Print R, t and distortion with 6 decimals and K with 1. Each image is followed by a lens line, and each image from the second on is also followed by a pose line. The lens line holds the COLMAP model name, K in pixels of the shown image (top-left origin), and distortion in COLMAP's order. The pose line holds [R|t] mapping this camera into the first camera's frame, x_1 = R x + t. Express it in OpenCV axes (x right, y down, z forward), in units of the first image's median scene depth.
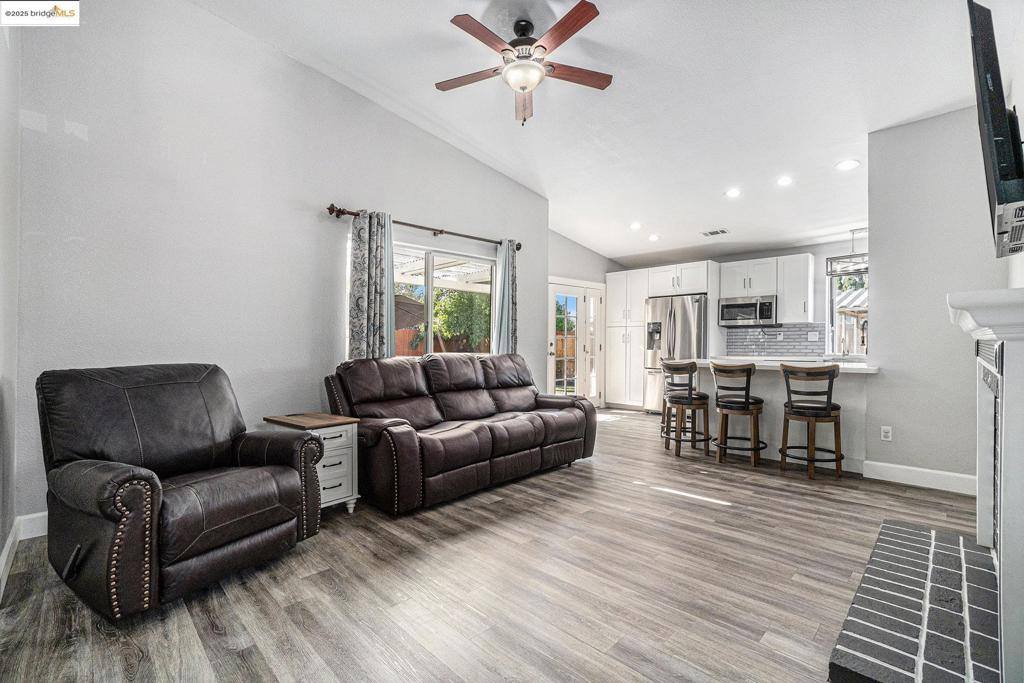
lens RADIAL K [[451.8, 0, 514.5], [0, 451.8, 337.9], [0, 0, 1]] dist [-0.057297, 0.000286]
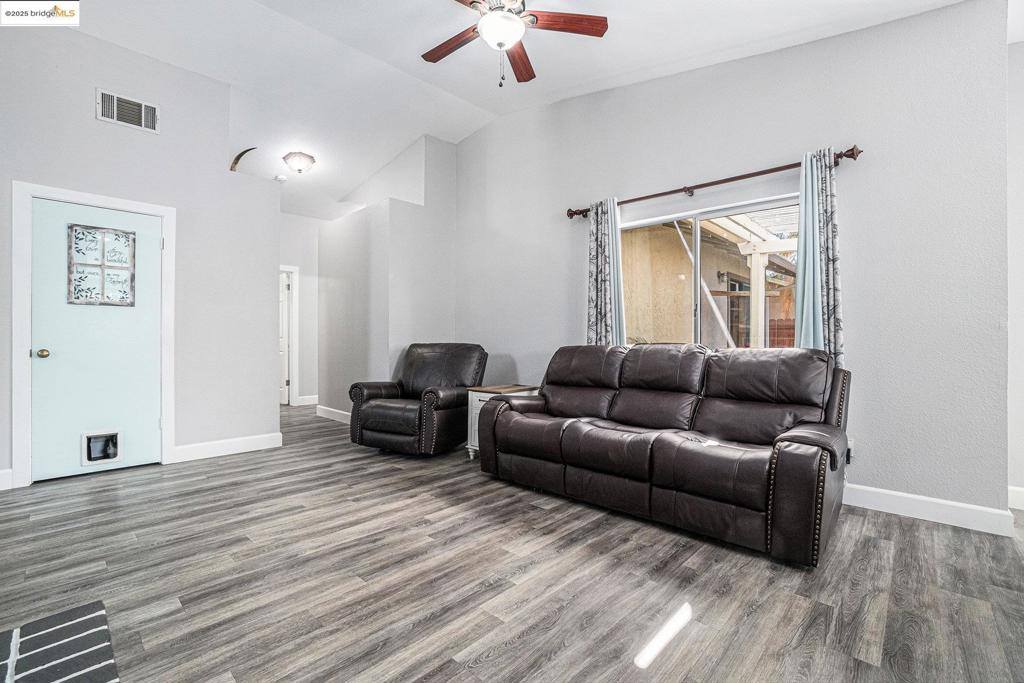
lens RADIAL K [[455.6, 0, 502.5], [0, 455.6, 336.7], [0, 0, 1]] dist [-0.058461, 0.011912]
pose [[0.025343, 0.003659, -0.999672, 0.877701], [0.007483, 0.999965, 0.003850, 0.022867], [0.999651, -0.007579, 0.025315, 0.933632]]
